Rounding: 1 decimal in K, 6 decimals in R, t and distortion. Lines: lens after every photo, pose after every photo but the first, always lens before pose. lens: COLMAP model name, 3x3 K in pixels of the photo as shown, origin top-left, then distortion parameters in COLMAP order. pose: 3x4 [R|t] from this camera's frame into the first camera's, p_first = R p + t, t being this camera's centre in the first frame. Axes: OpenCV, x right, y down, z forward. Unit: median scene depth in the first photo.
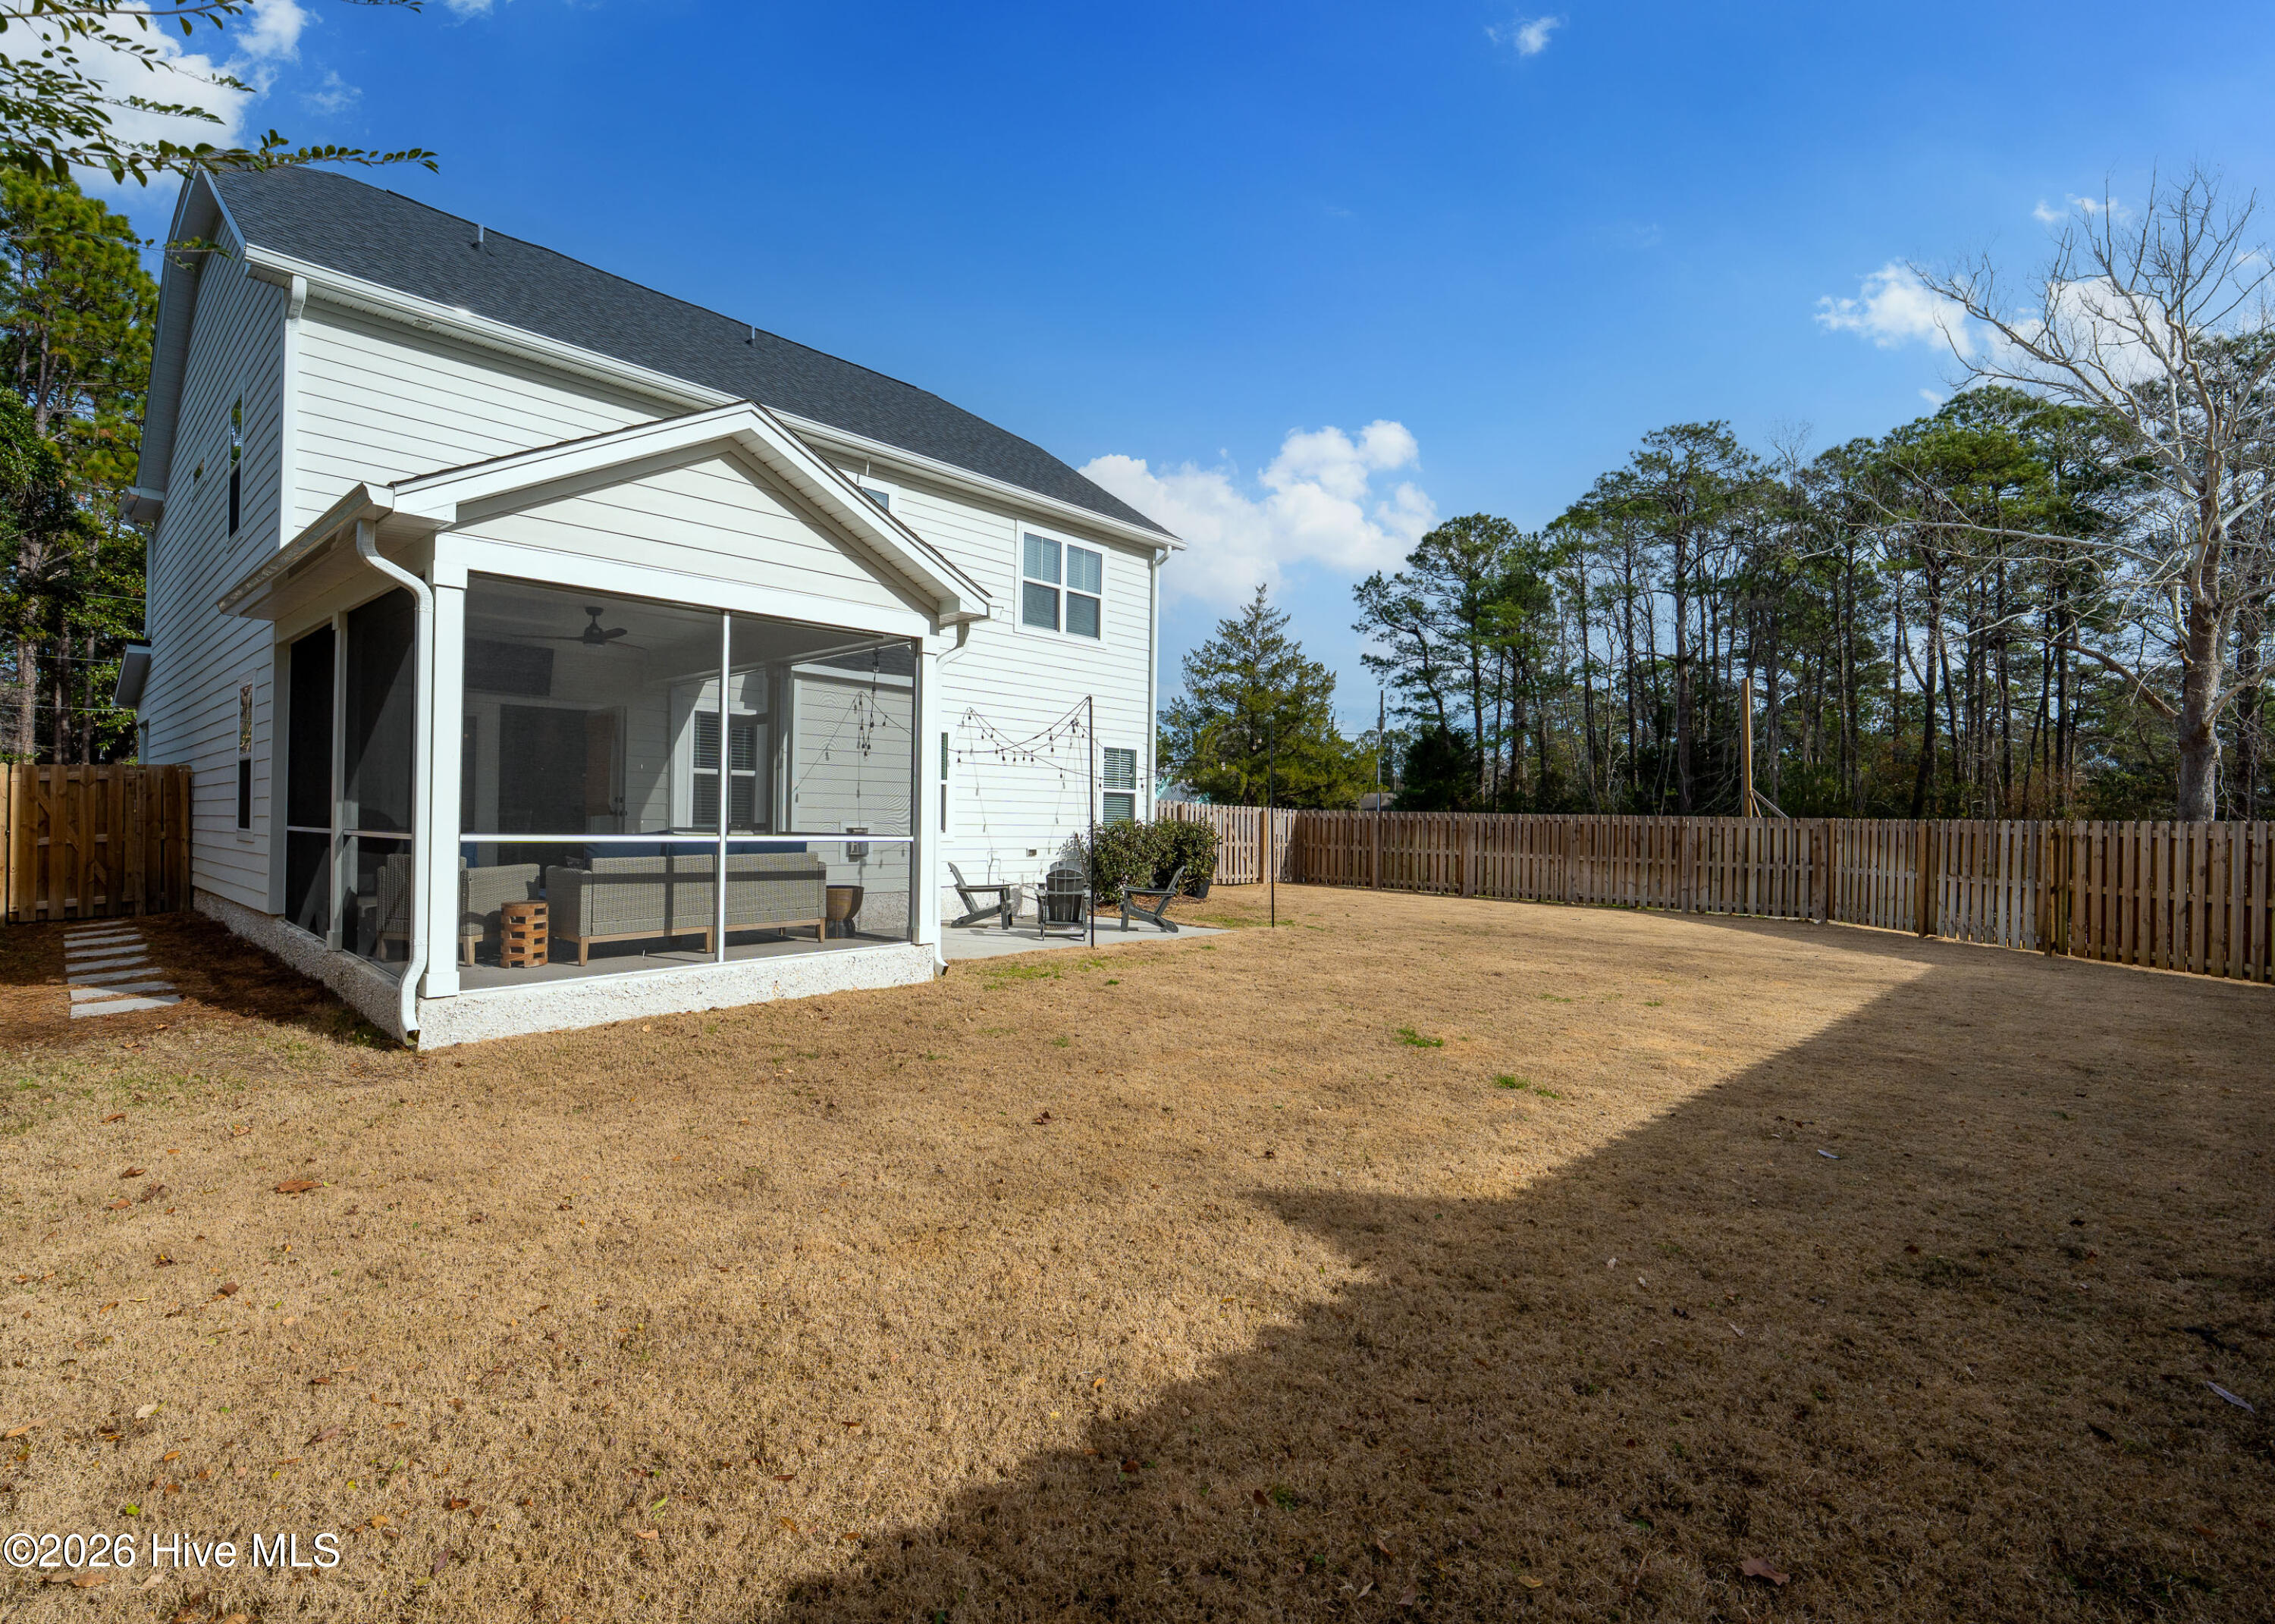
lens RADIAL K [[1088.5, 0, 1125.1], [0, 1088.5, 816.9], [0, 0, 1]] dist [-0.008376, 0.001938]
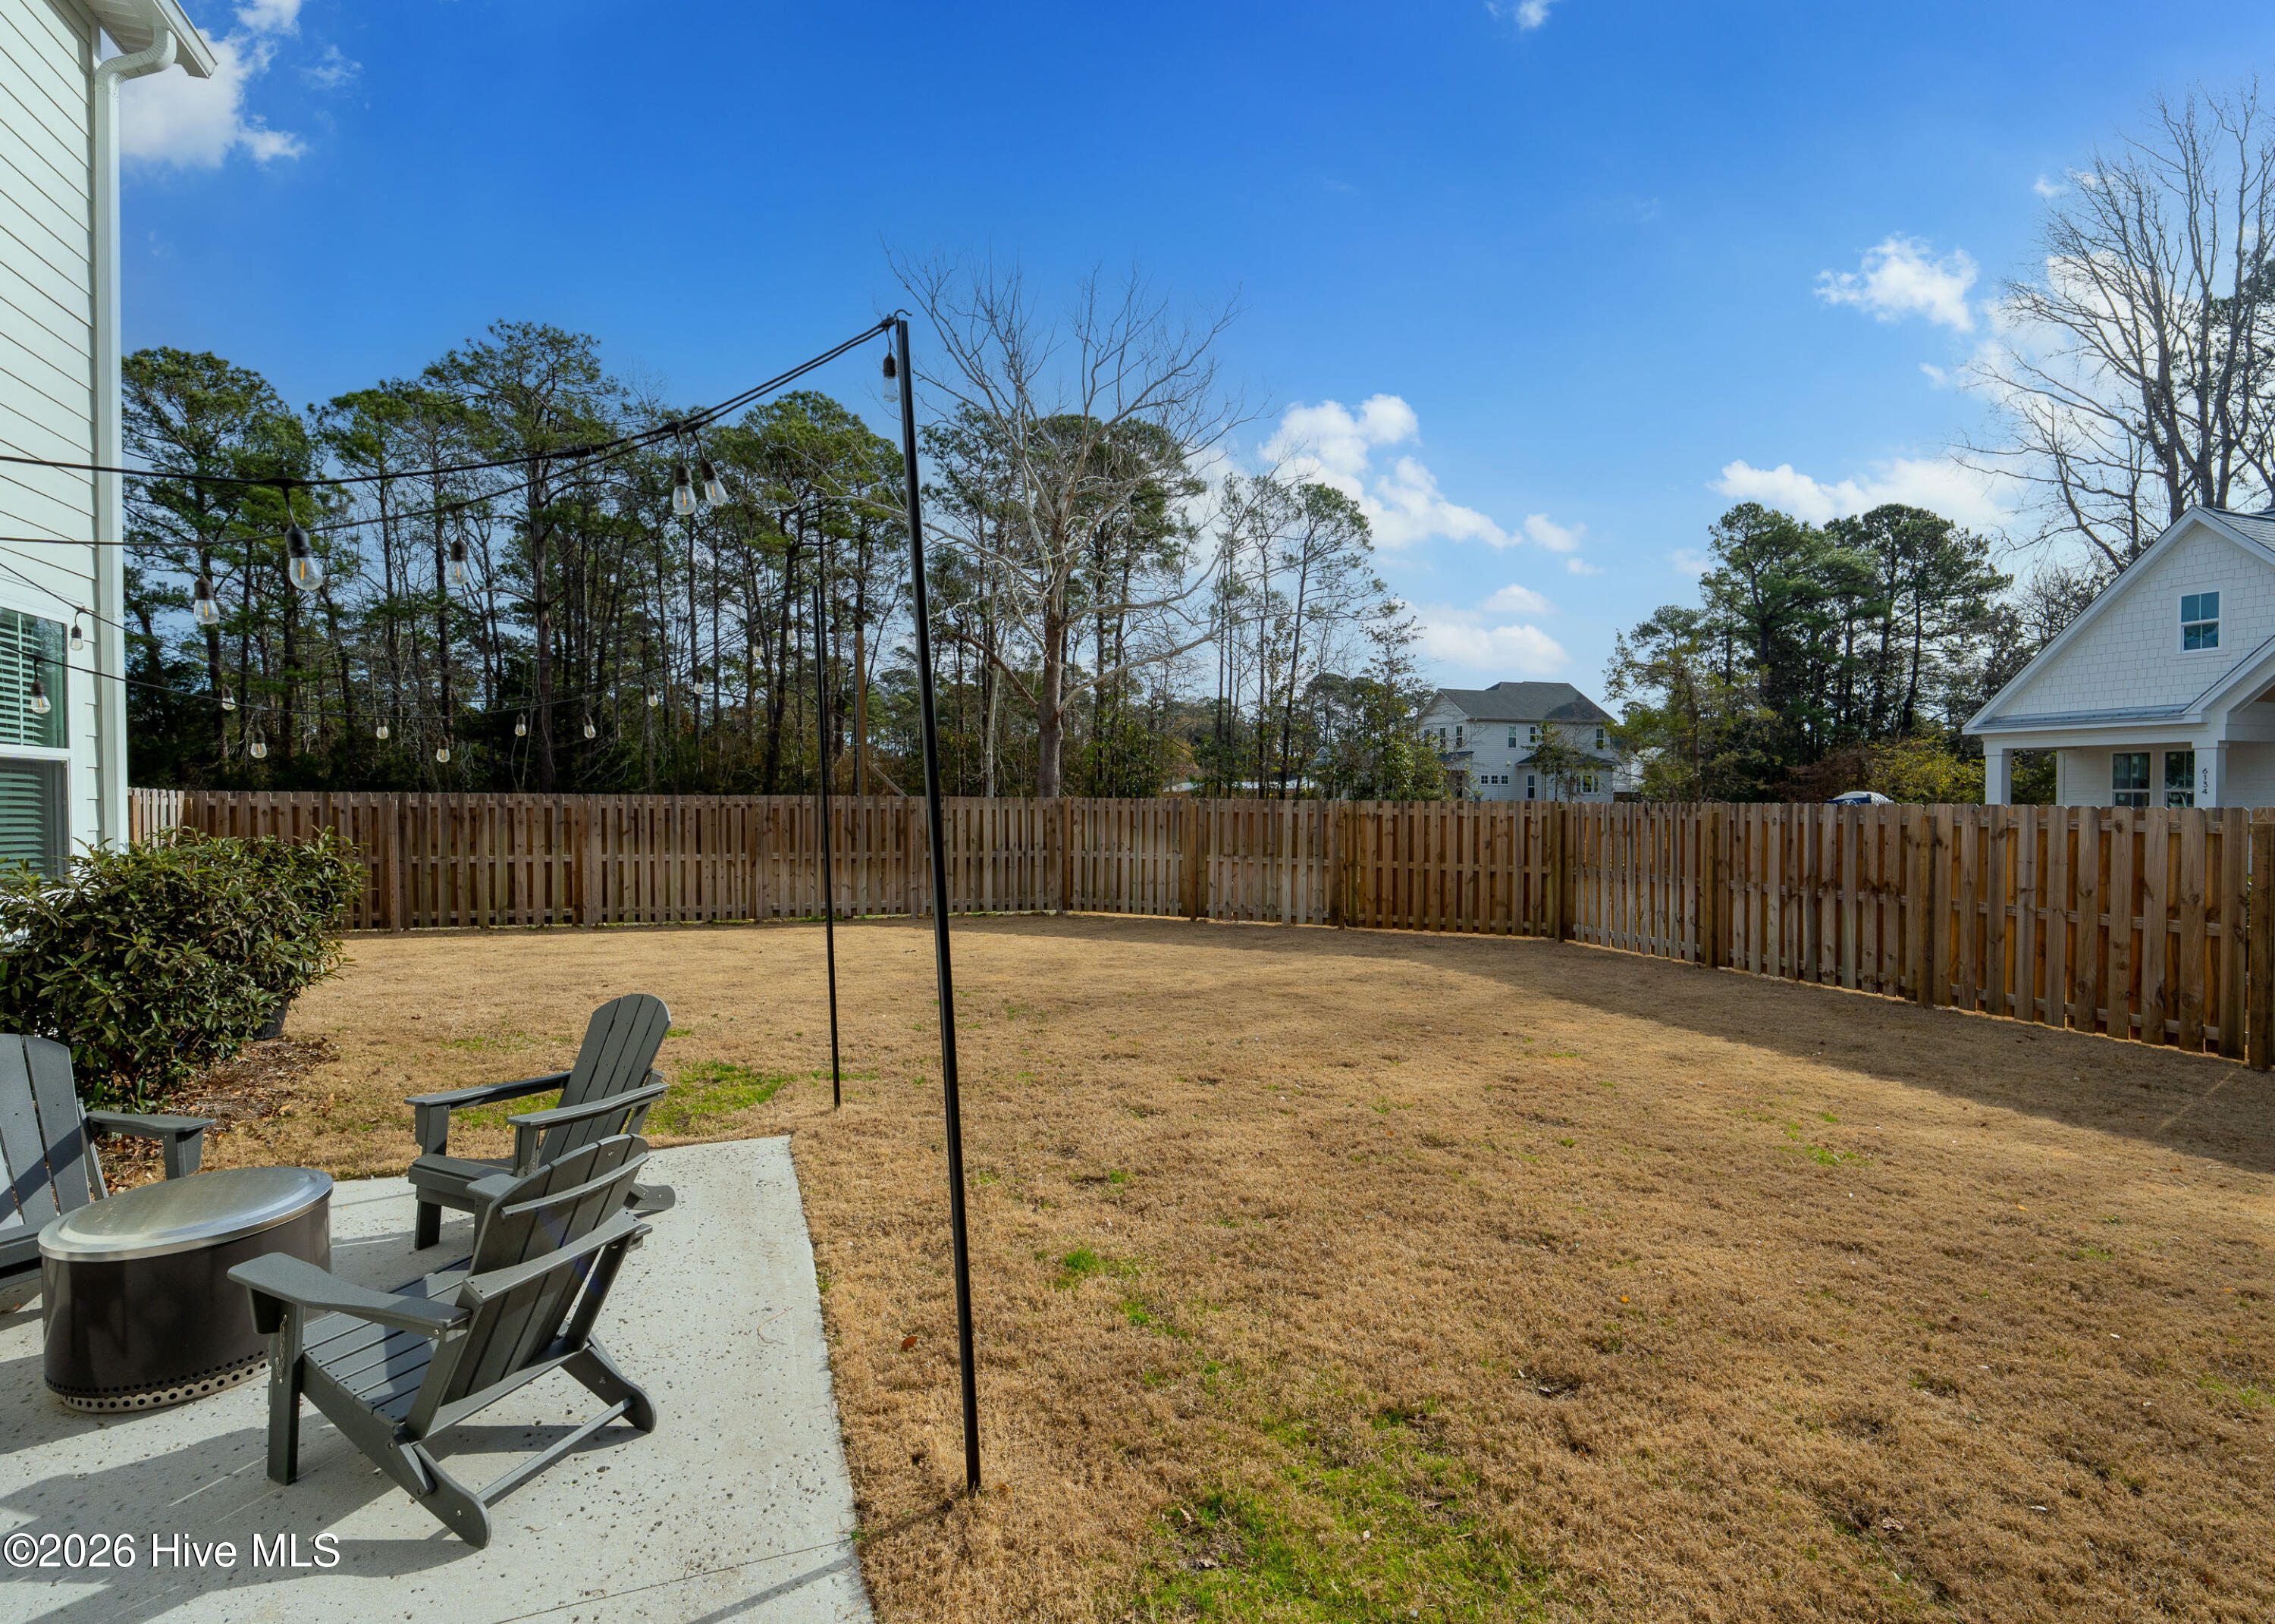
lens RADIAL K [[1088.5, 0, 1147.1], [0, 1088.5, 811.6], [0, 0, 1]] dist [-0.008376, 0.001938]
pose [[0.444012, -0.029204, 0.895545, -0.118824], [0.004745, 0.999531, 0.030243, -0.012766], [-0.896008, -0.009179, 0.443942, 0.483786]]
